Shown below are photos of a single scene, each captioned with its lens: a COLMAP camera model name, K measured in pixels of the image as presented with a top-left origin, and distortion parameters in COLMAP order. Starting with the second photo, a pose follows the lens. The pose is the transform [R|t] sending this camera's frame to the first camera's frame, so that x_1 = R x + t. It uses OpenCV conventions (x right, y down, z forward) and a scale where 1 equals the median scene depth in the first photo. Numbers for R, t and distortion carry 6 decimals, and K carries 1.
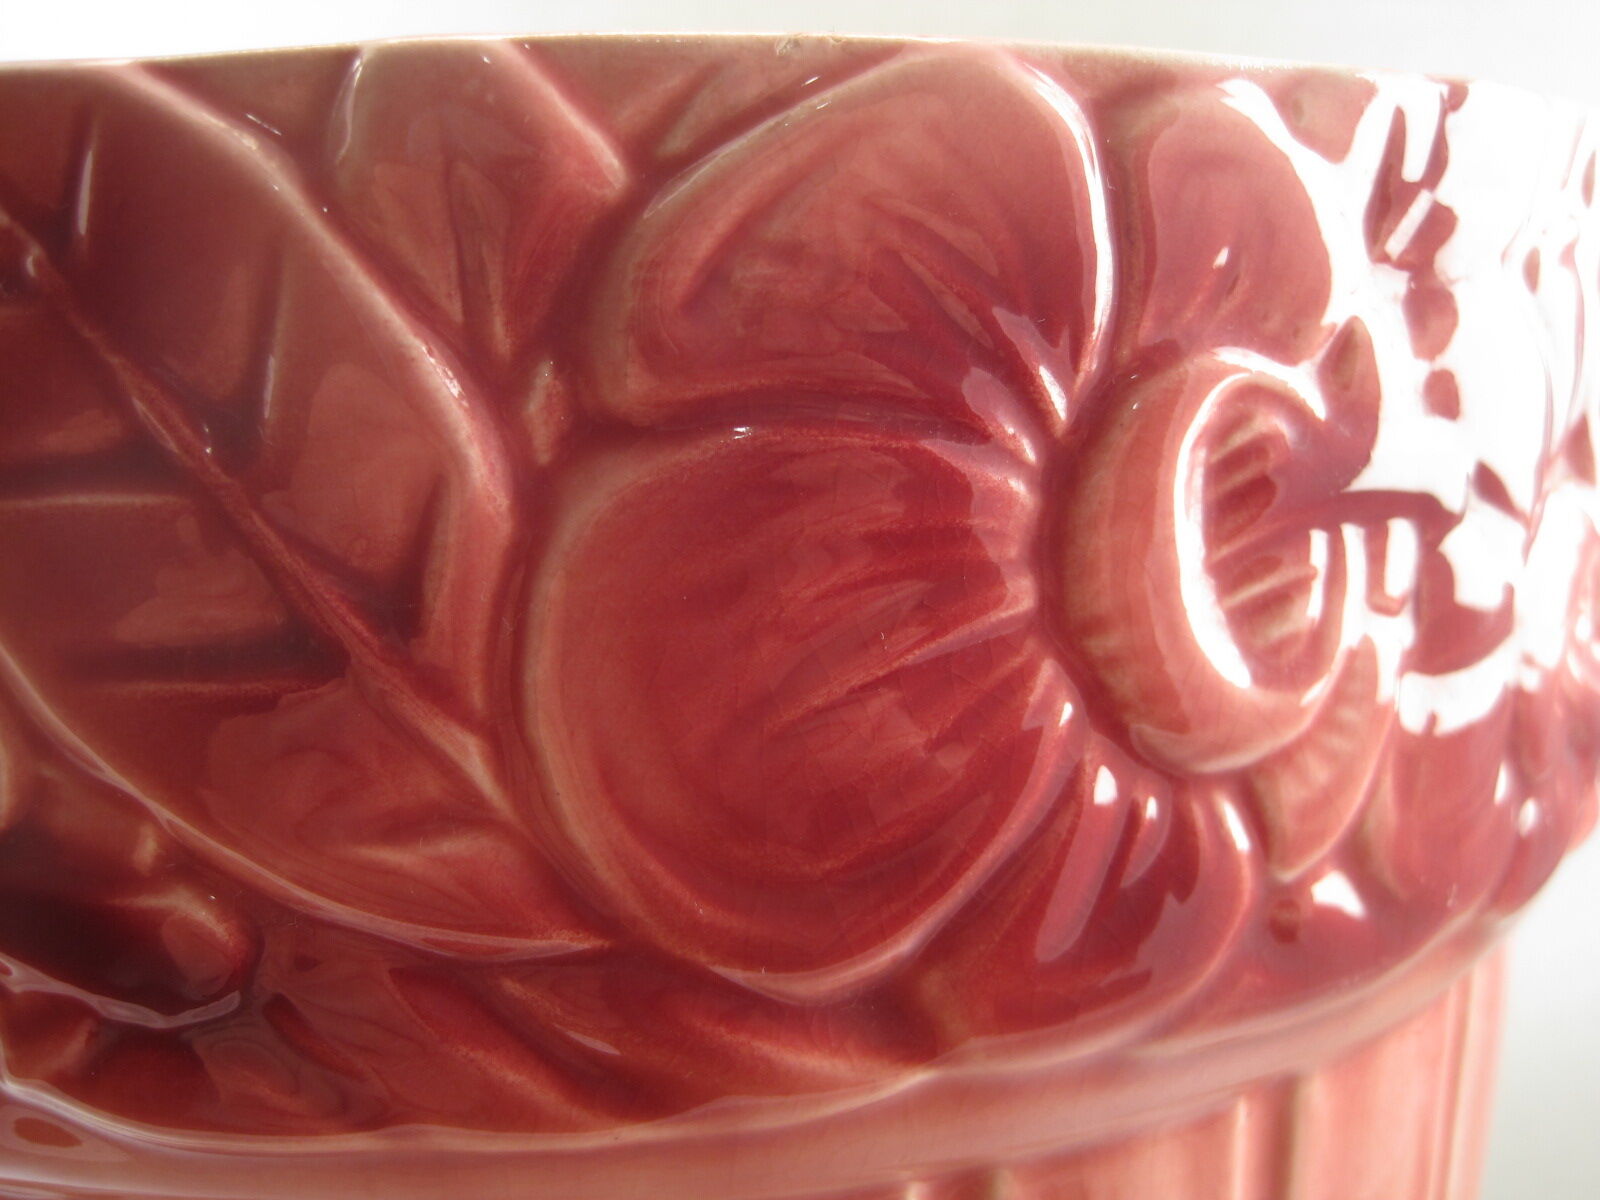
lens RADIAL K [[1700.7, 0, 800.0], [0, 1700.7, 600.0], [0, 0, 1]] dist [-0.162324, 0.054374]
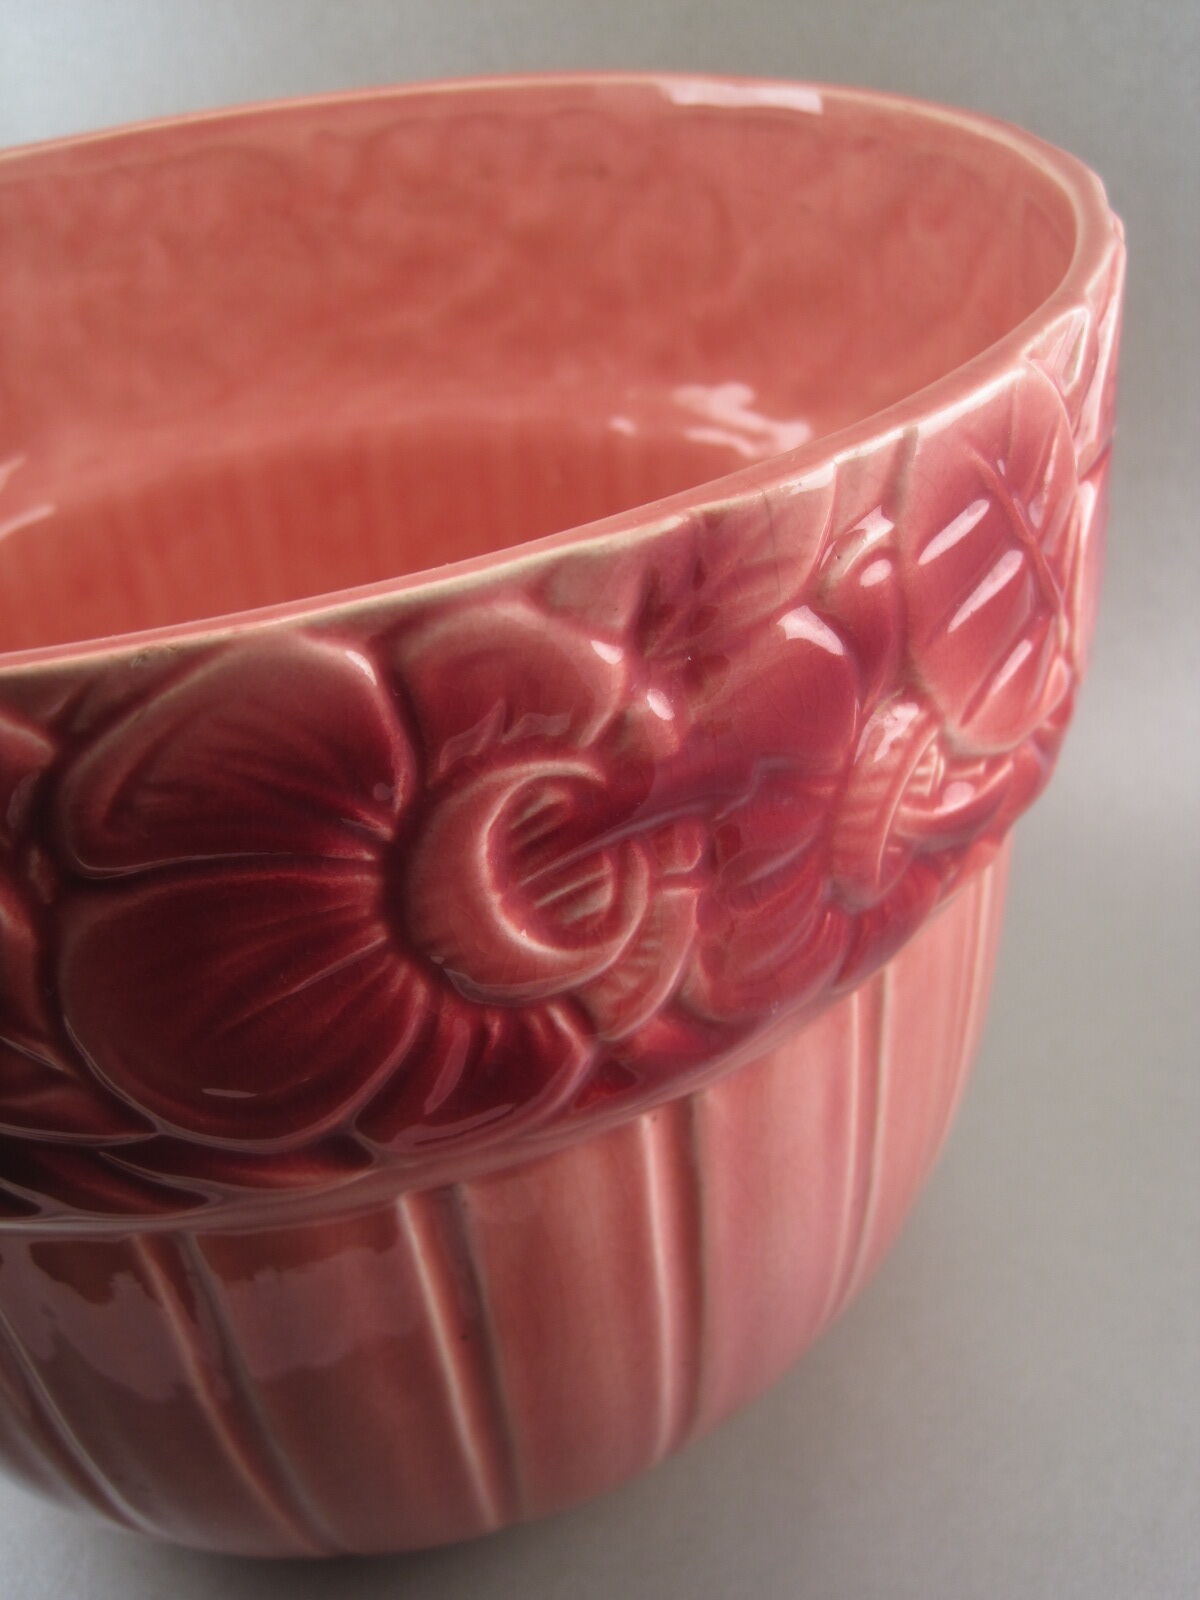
lens RADIAL K [[1700.7, 0, 600.0], [0, 1700.7, 800.0], [0, 0, 1]] dist [-0.162324, 0.054374]
pose [[0.993811, -0.022743, -0.108730, 0.510764], [0.067356, 0.901723, 0.427035, -0.766508], [0.088332, -0.431716, 0.897674, -0.299735]]
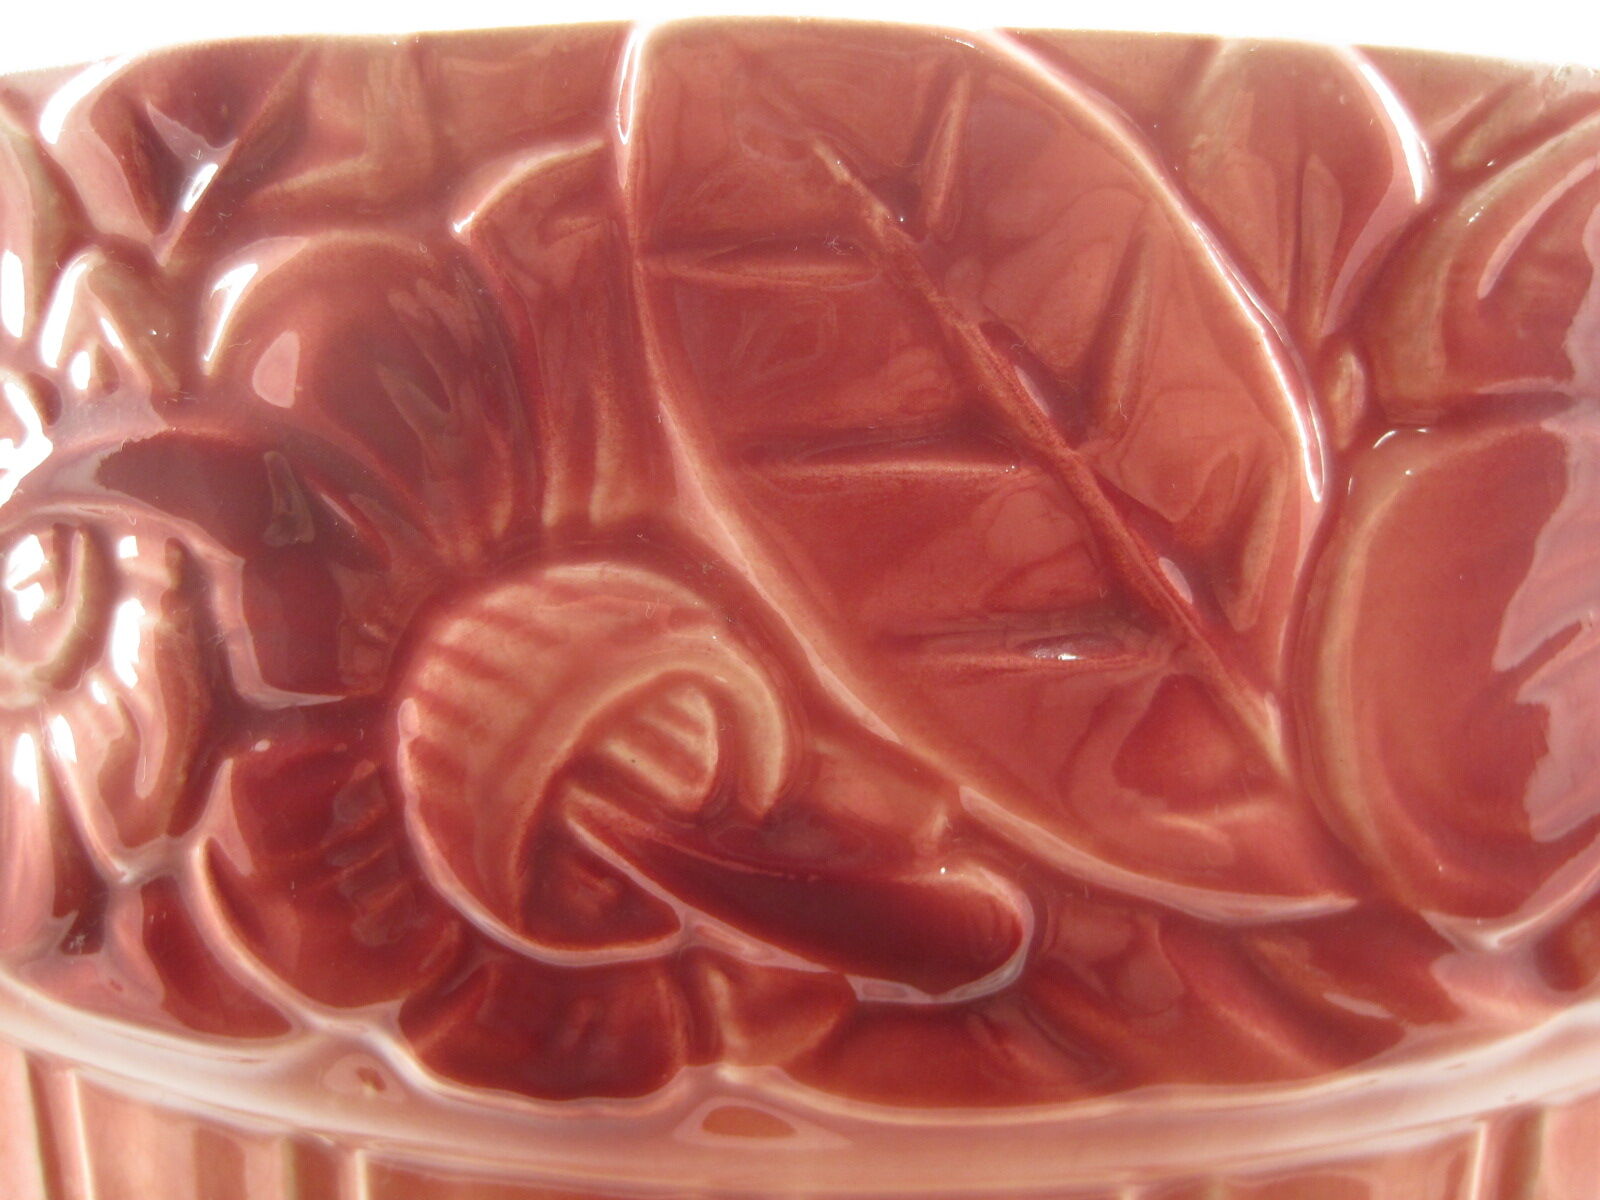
lens RADIAL K [[1700.7, 0, 800.0], [0, 1700.7, 600.0], [0, 0, 1]] dist [-0.162324, 0.054374]
pose [[0.991321, 0.011572, 0.130954, -0.598663], [-0.012111, 0.999921, 0.003319, 0.014754], [-0.130905, -0.004876, 0.991383, 0.008521]]
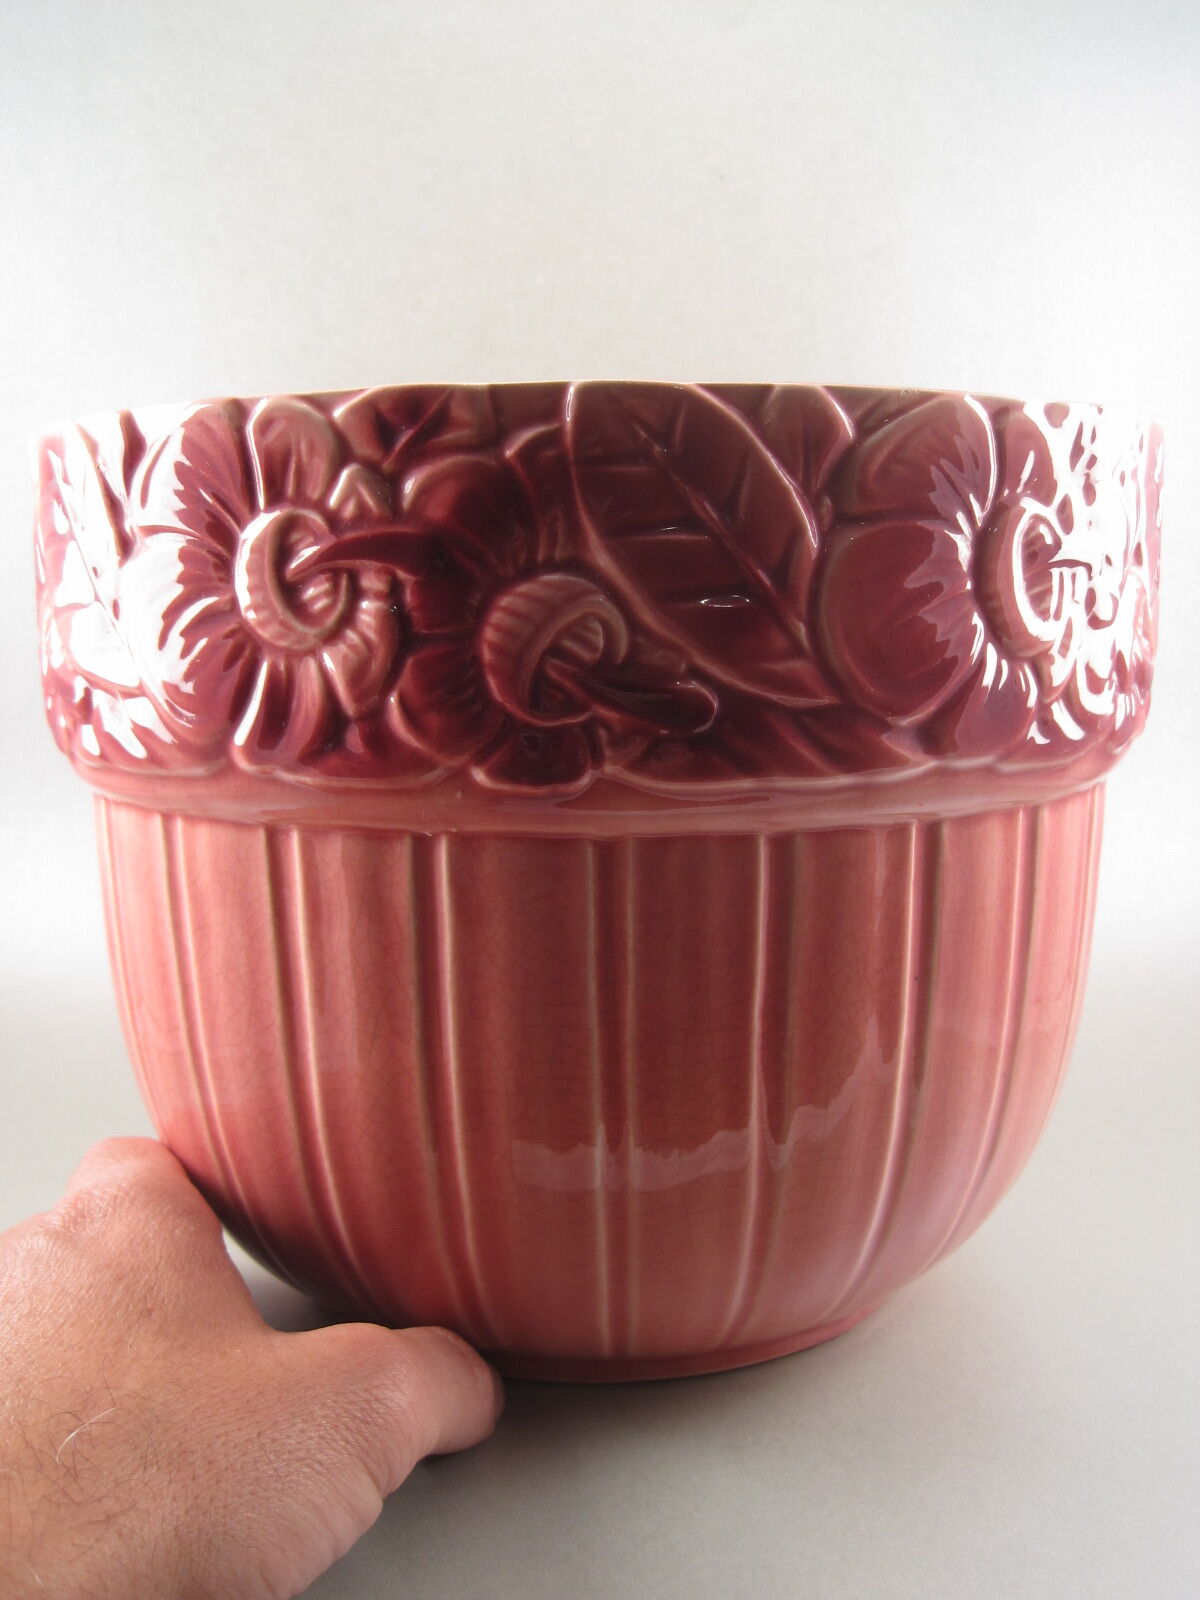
lens RADIAL K [[1700.7, 0, 600.0], [0, 1700.7, 800.0], [0, 0, 1]] dist [-0.162324, 0.054374]
pose [[0.980980, -0.008939, 0.193901, -1.053094], [0.013770, 0.999627, -0.023579, 0.427182], [-0.193618, 0.025800, 0.980738, -1.684996]]
